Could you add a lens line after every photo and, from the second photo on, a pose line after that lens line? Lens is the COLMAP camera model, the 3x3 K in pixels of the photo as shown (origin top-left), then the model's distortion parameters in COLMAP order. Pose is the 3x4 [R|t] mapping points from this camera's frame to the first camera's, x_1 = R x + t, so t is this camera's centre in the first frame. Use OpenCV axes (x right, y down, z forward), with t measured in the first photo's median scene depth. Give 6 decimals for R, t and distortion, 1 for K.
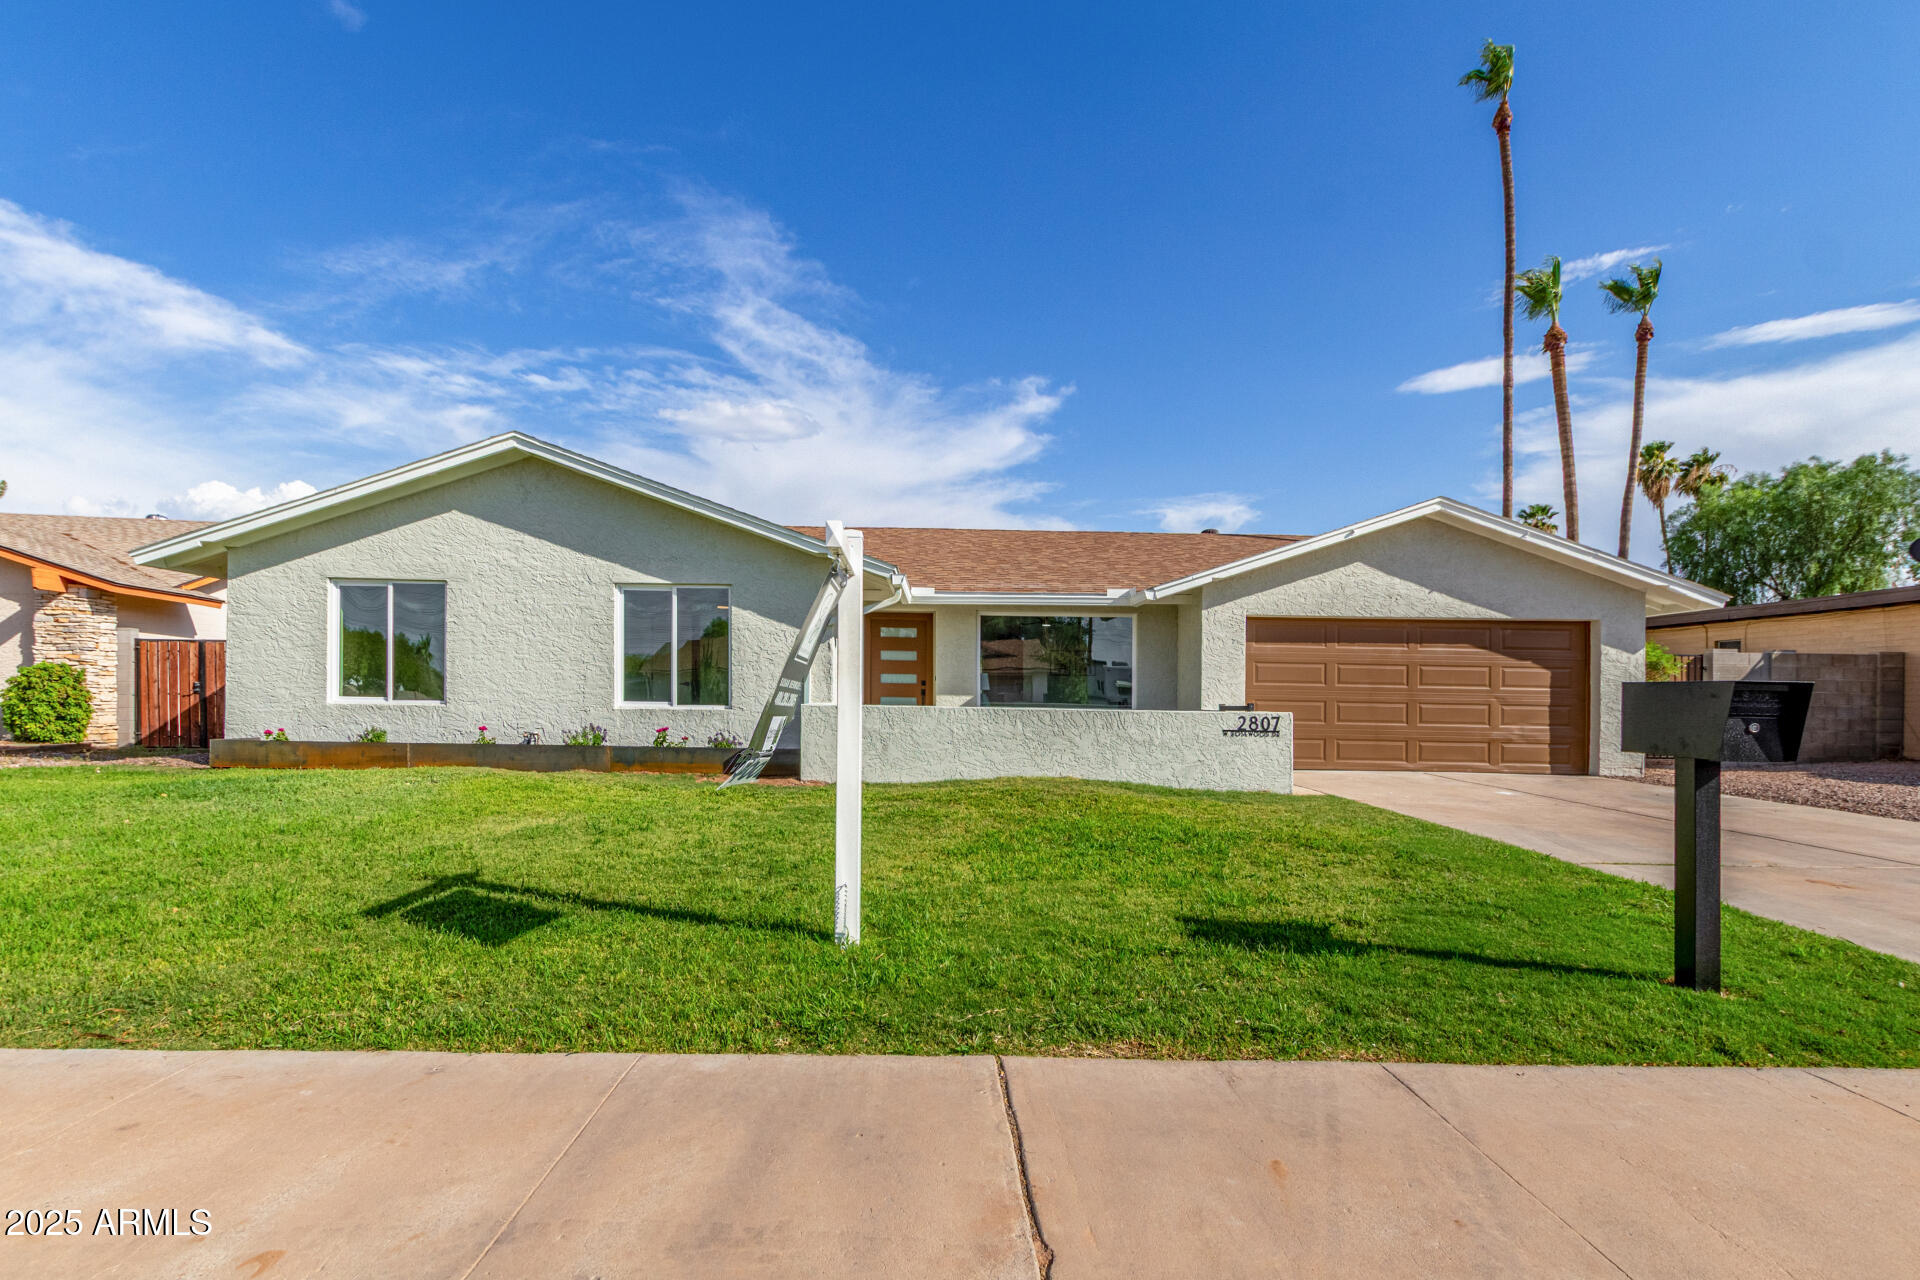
lens RADIAL K [[911.0, 0, 957.1], [0, 911.0, 676.8], [0, 0, 1]] dist [0.002784, 0.000202]
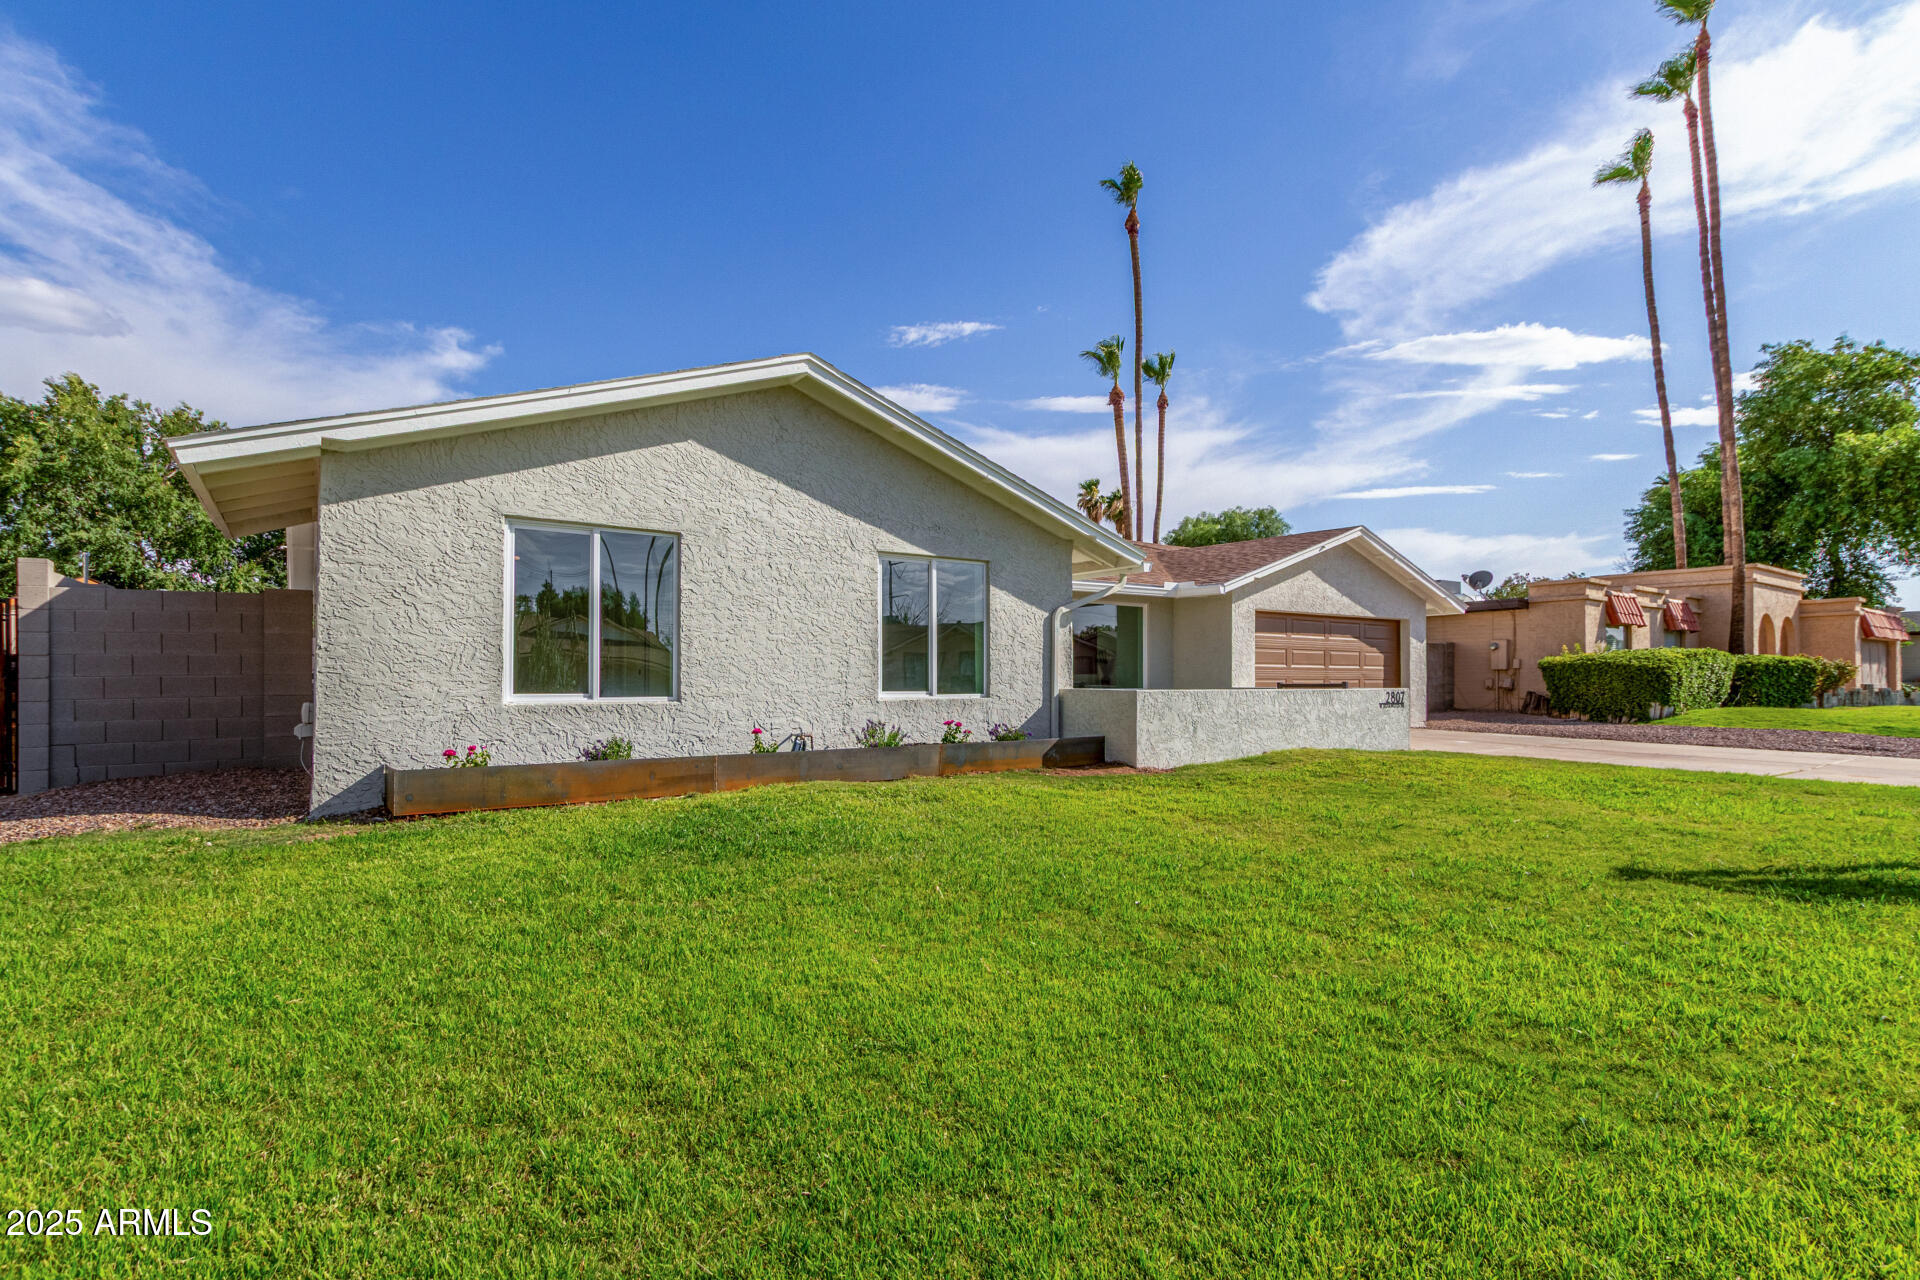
lens RADIAL K [[890.2, 0, 960.0], [0, 890.2, 640.0], [0, 0, 1]] dist [-0.000975, 0.000002]
pose [[0.825569, 0.009347, 0.564223, -0.776695], [0.000289, 0.999856, -0.016988, -0.006990], [-0.564301, 0.014188, 0.825447, 0.279534]]
